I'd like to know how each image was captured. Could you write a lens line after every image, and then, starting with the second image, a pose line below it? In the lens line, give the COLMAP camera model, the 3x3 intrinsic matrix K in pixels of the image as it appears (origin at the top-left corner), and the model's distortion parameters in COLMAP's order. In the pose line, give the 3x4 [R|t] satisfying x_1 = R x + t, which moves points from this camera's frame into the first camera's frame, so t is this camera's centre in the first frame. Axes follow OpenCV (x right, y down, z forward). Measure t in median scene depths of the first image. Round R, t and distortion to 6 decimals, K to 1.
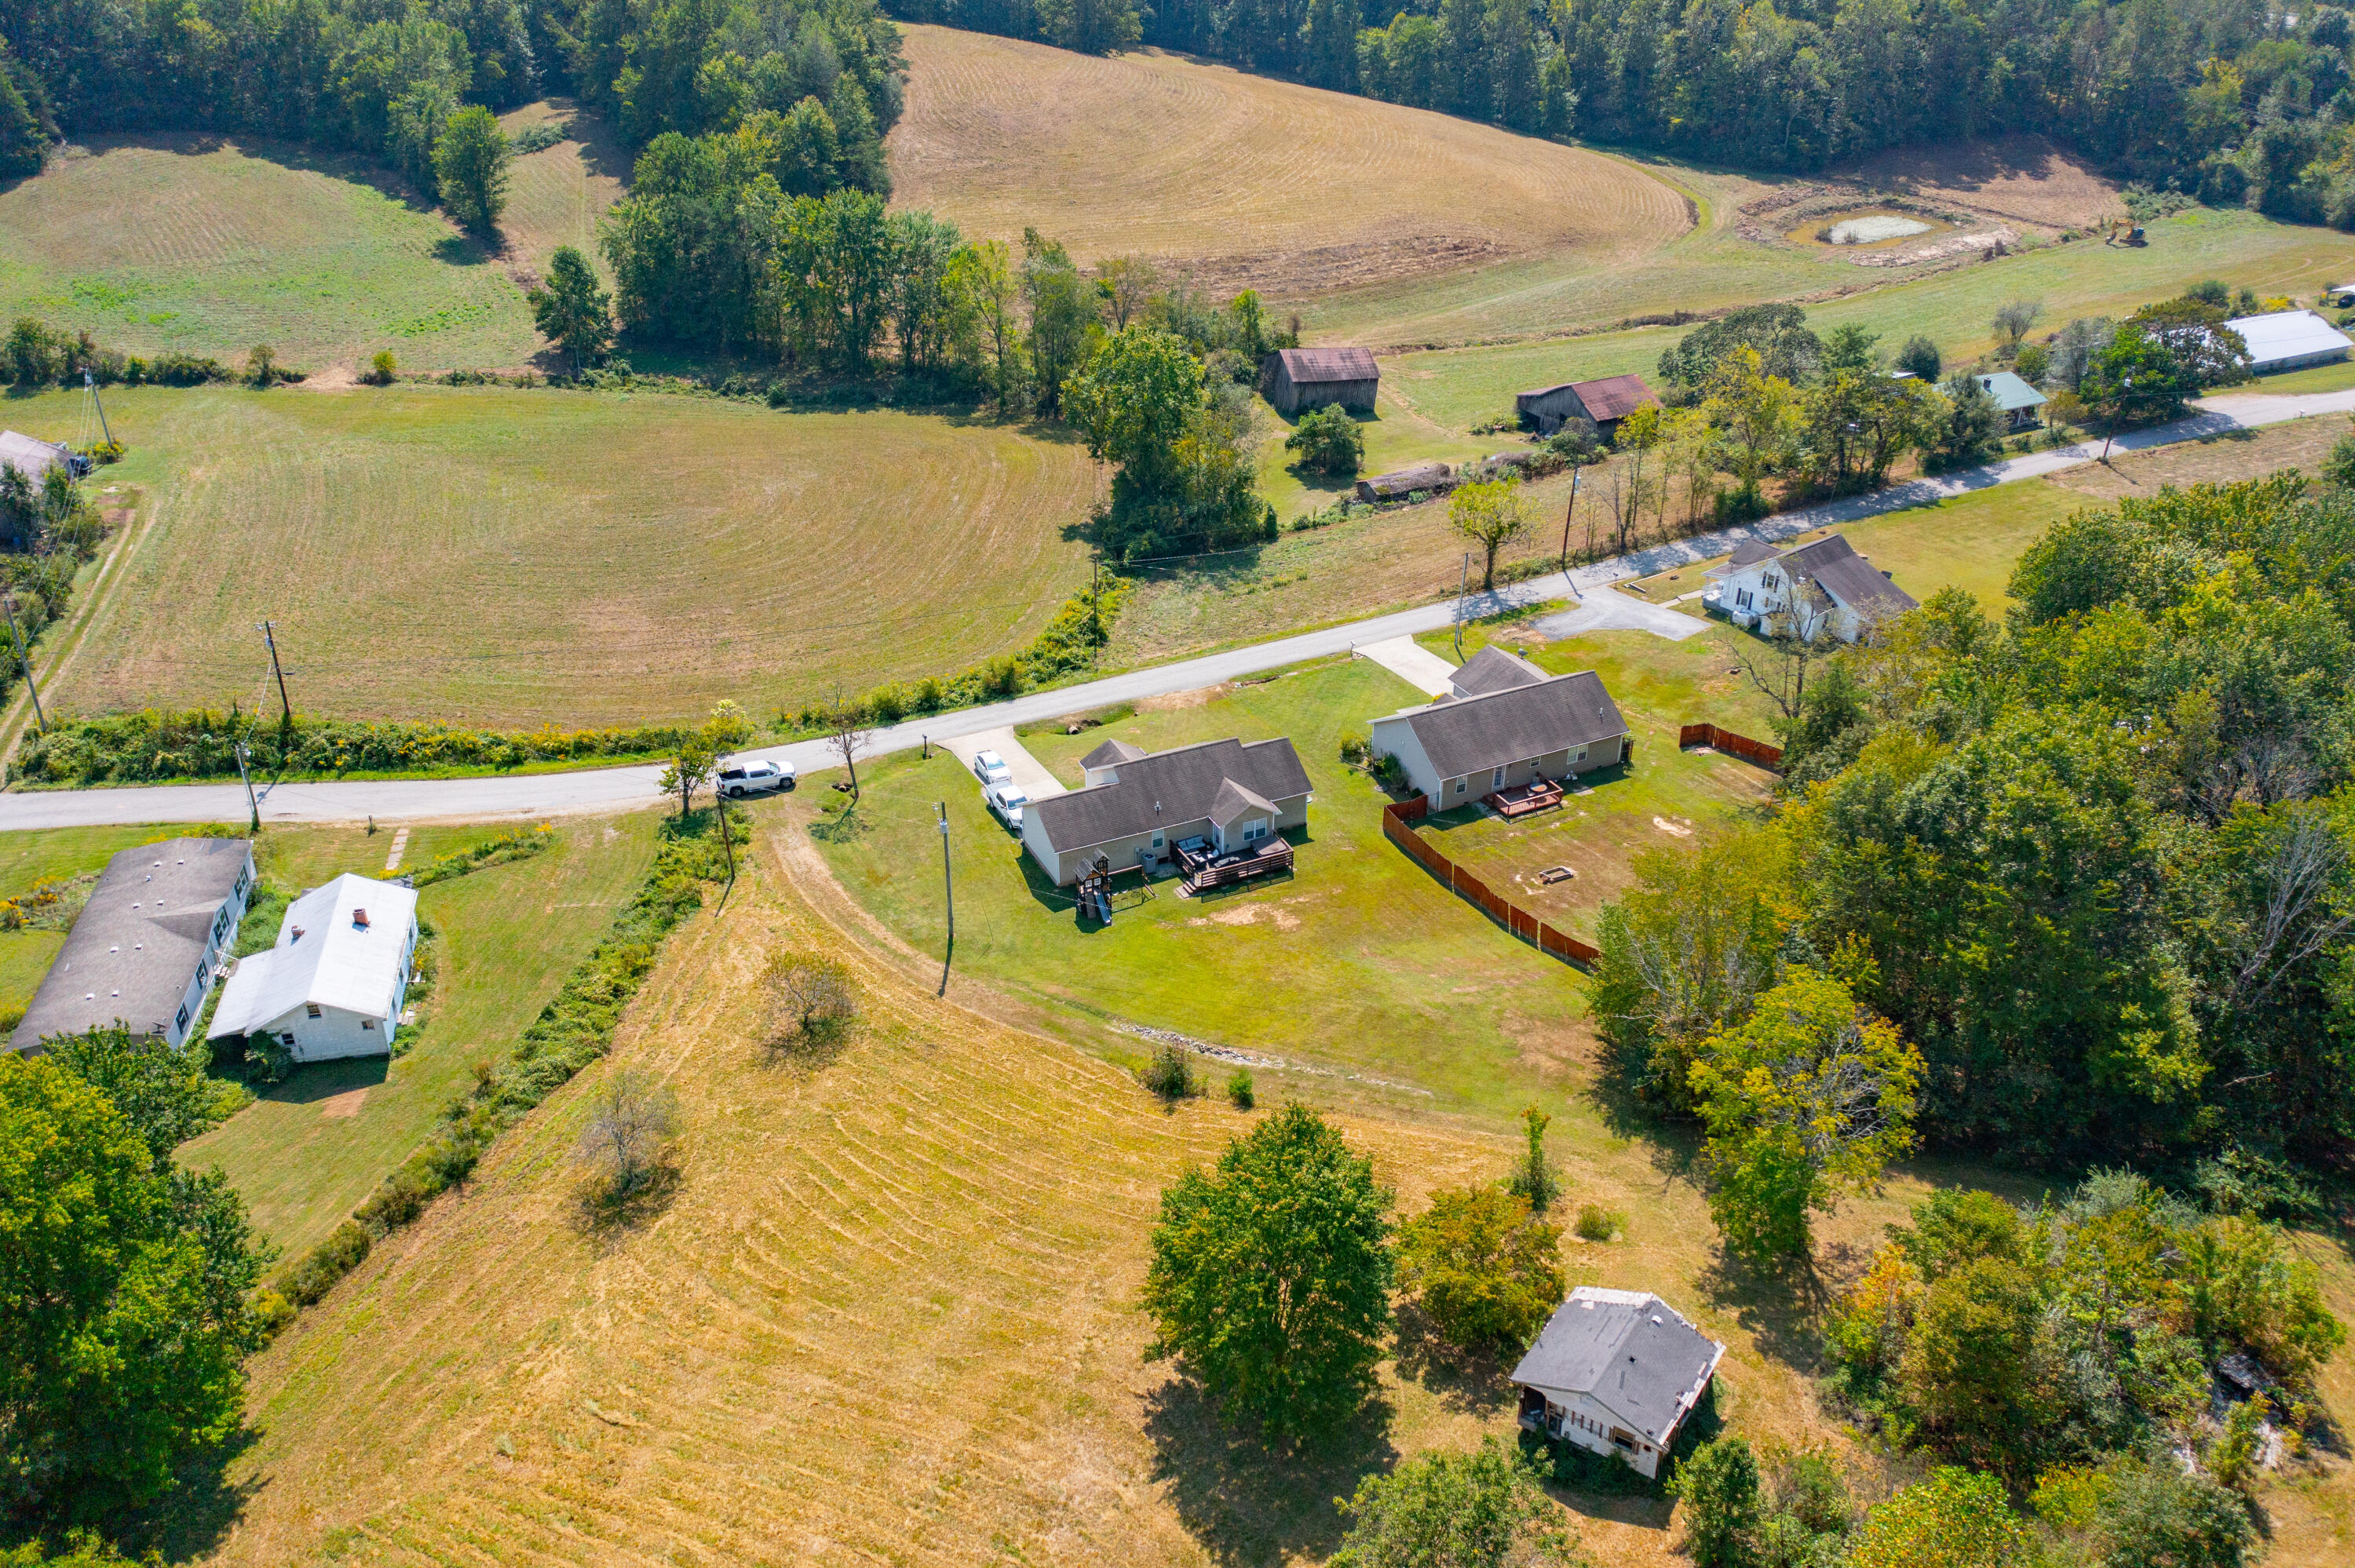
lens RADIAL K [[1857.2, 0, 1171.7], [0, 1857.2, 788.8], [0, 0, 1]] dist [-0.020208, 0.014059]
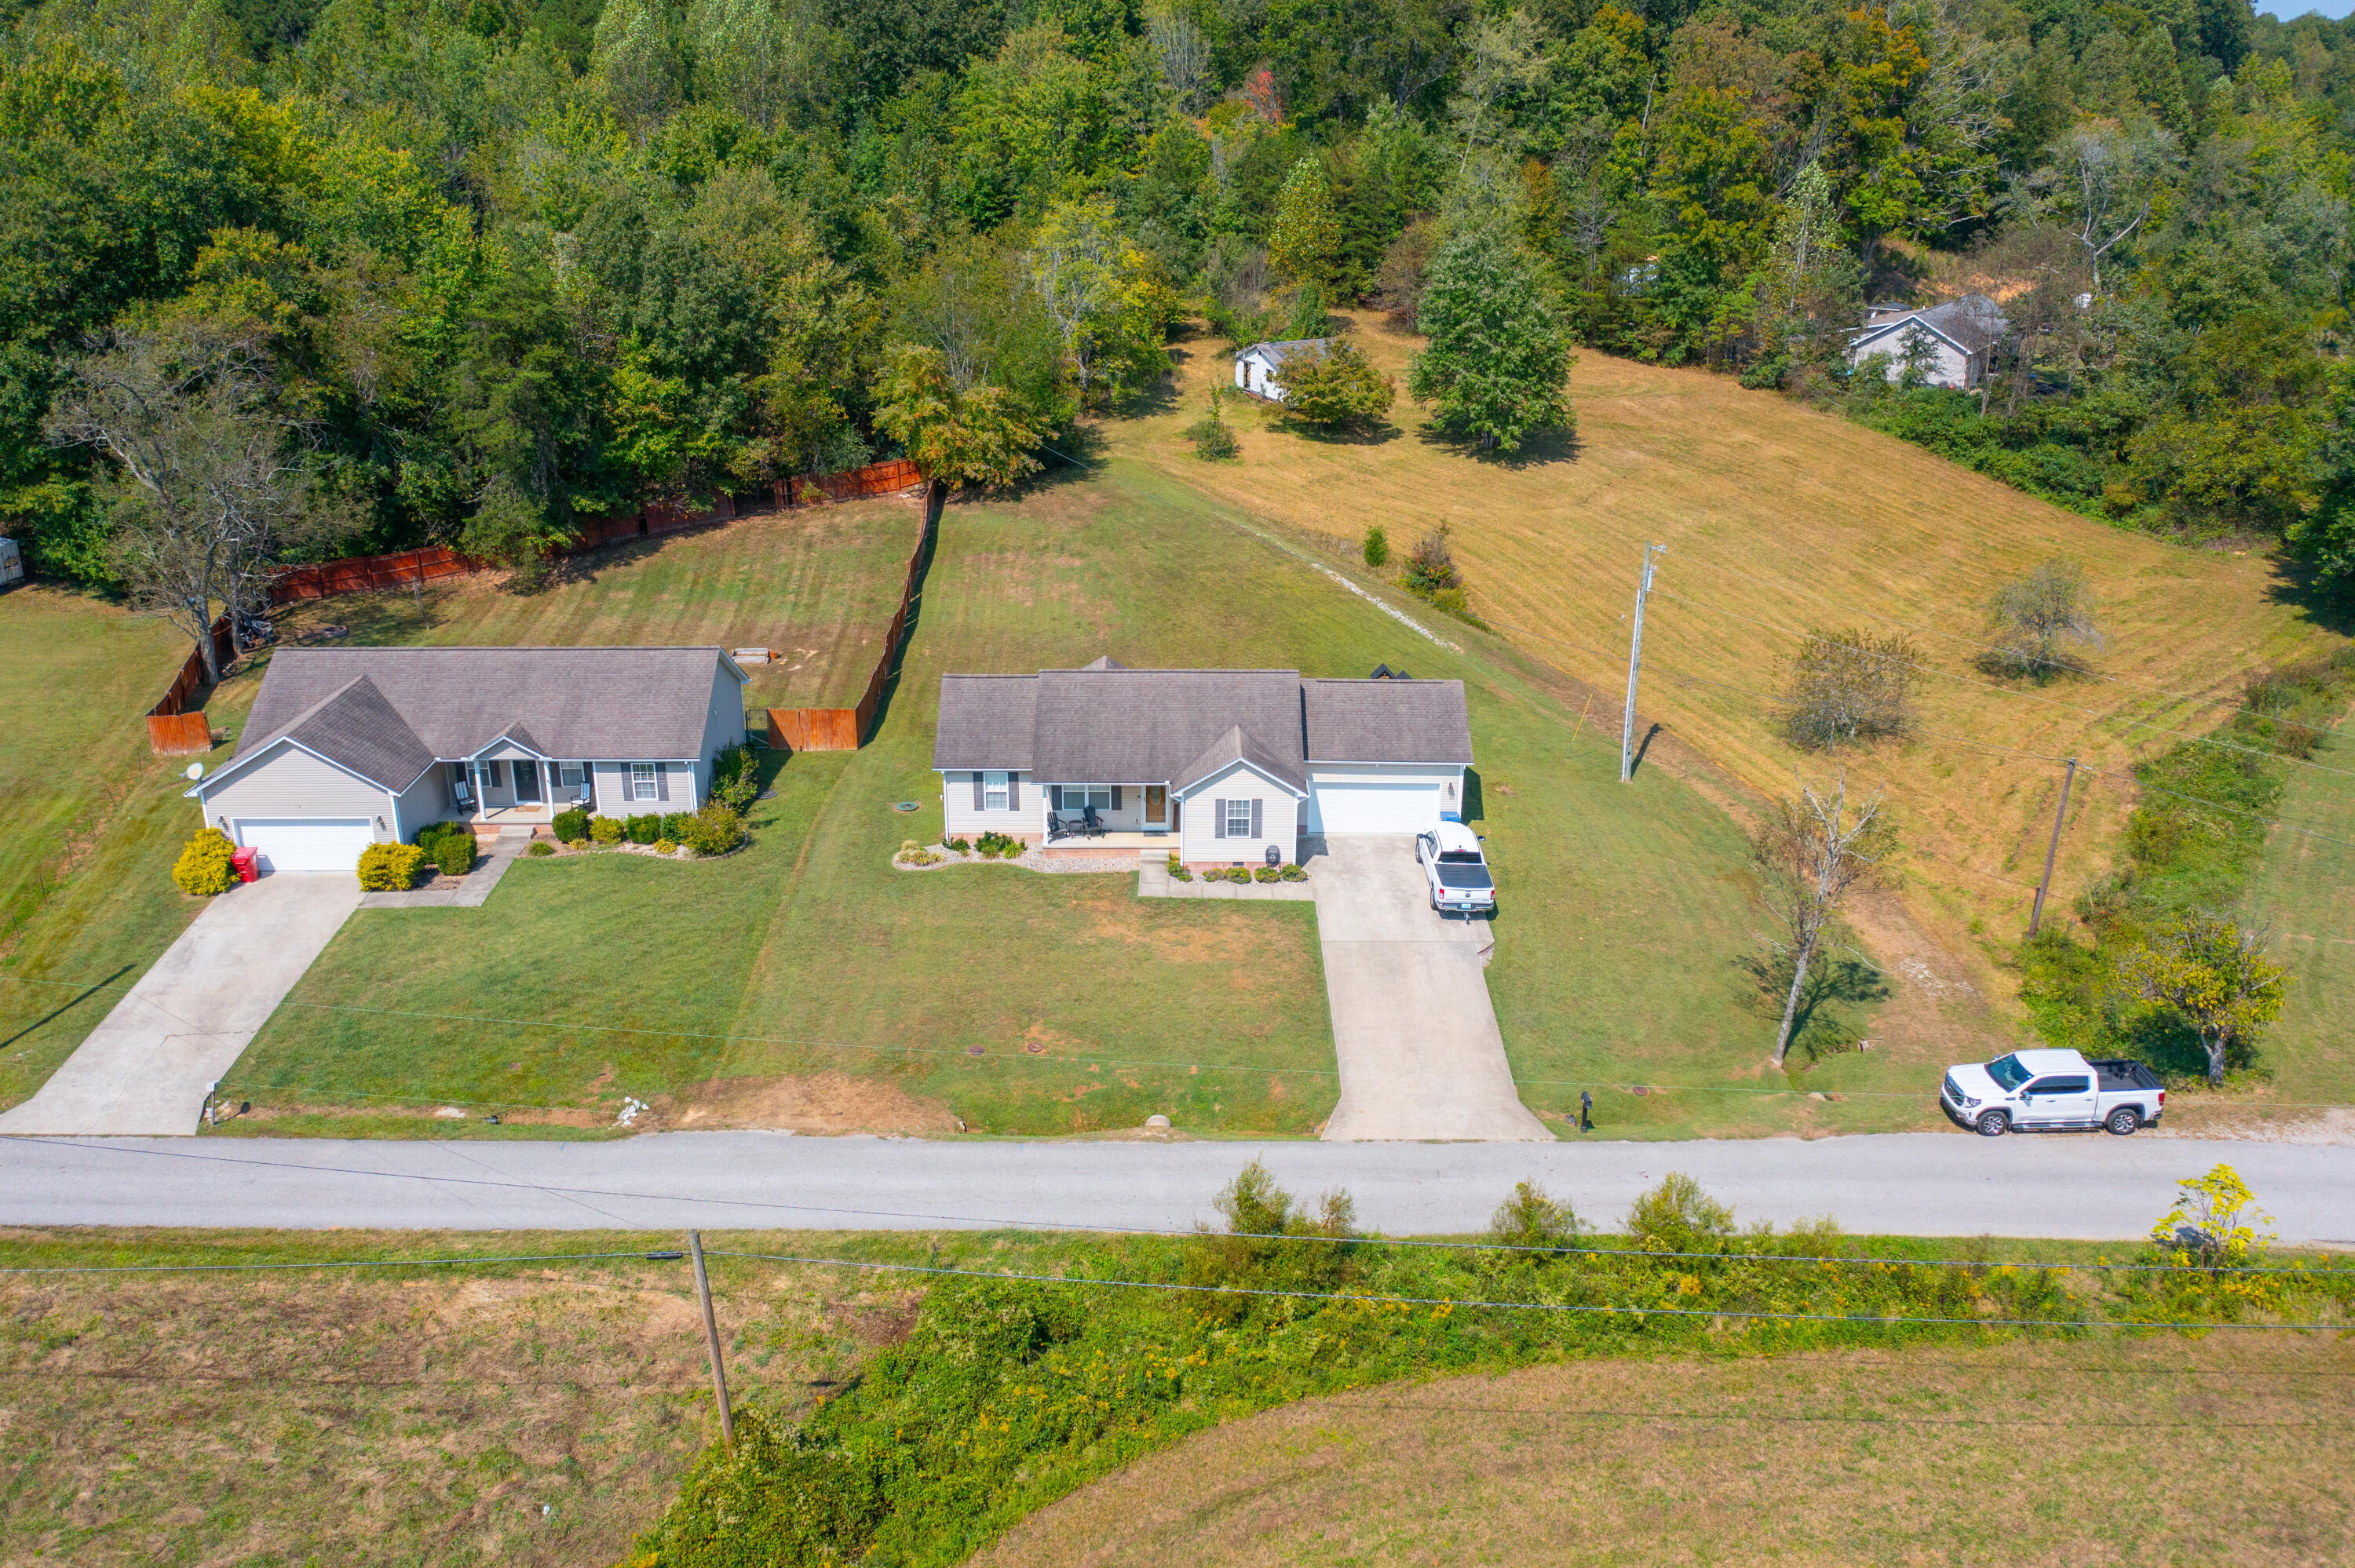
lens RADIAL K [[1857.2, 0, 1180.3], [0, 1857.2, 792.9], [0, 0, 1]] dist [-0.020208, 0.014059]
pose [[-0.905343, -0.162343, 0.392428, -0.183196], [0.201196, 0.649811, 0.732984, -0.329189], [-0.373999, 0.742556, -0.555639, 1.121527]]
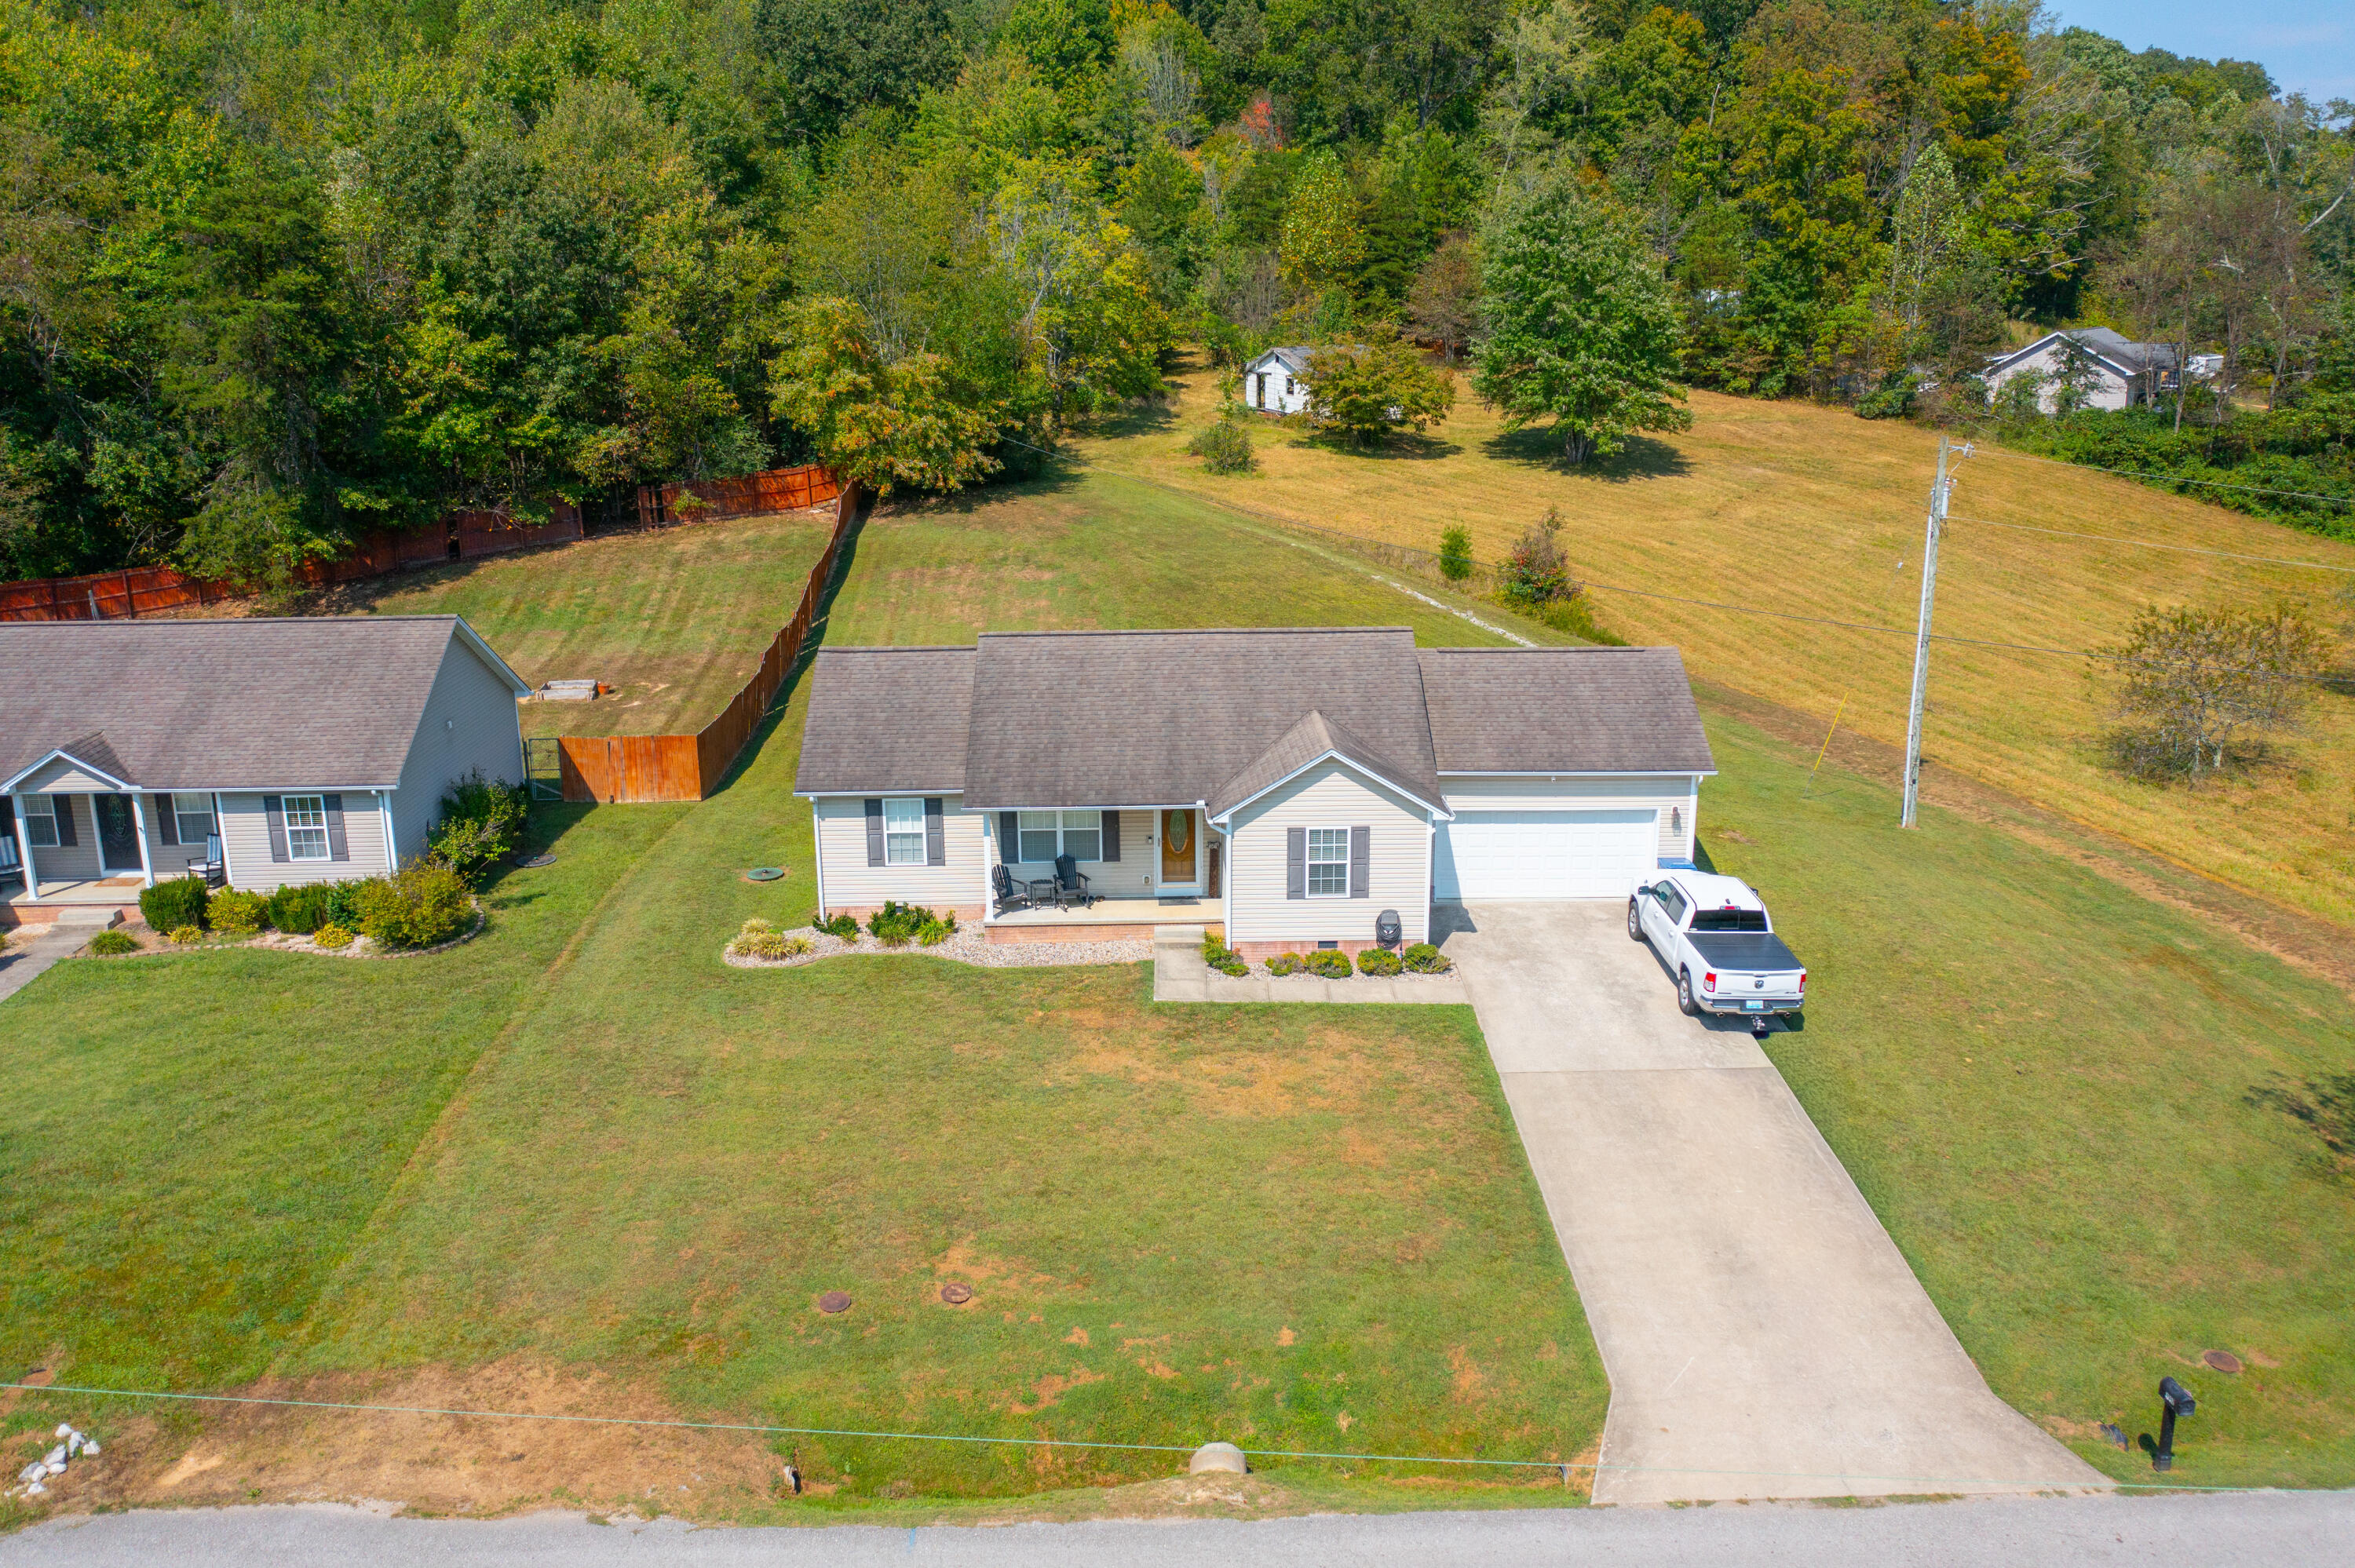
lens RADIAL K [[1857.2, 0, 1175.9], [0, 1857.2, 788.0], [0, 0, 1]] dist [-0.020208, 0.014059]
pose [[-0.910816, -0.105684, 0.399056, -0.106143], [0.207770, 0.717954, 0.664360, -0.181454], [-0.356716, 0.688021, -0.631965, 1.036915]]
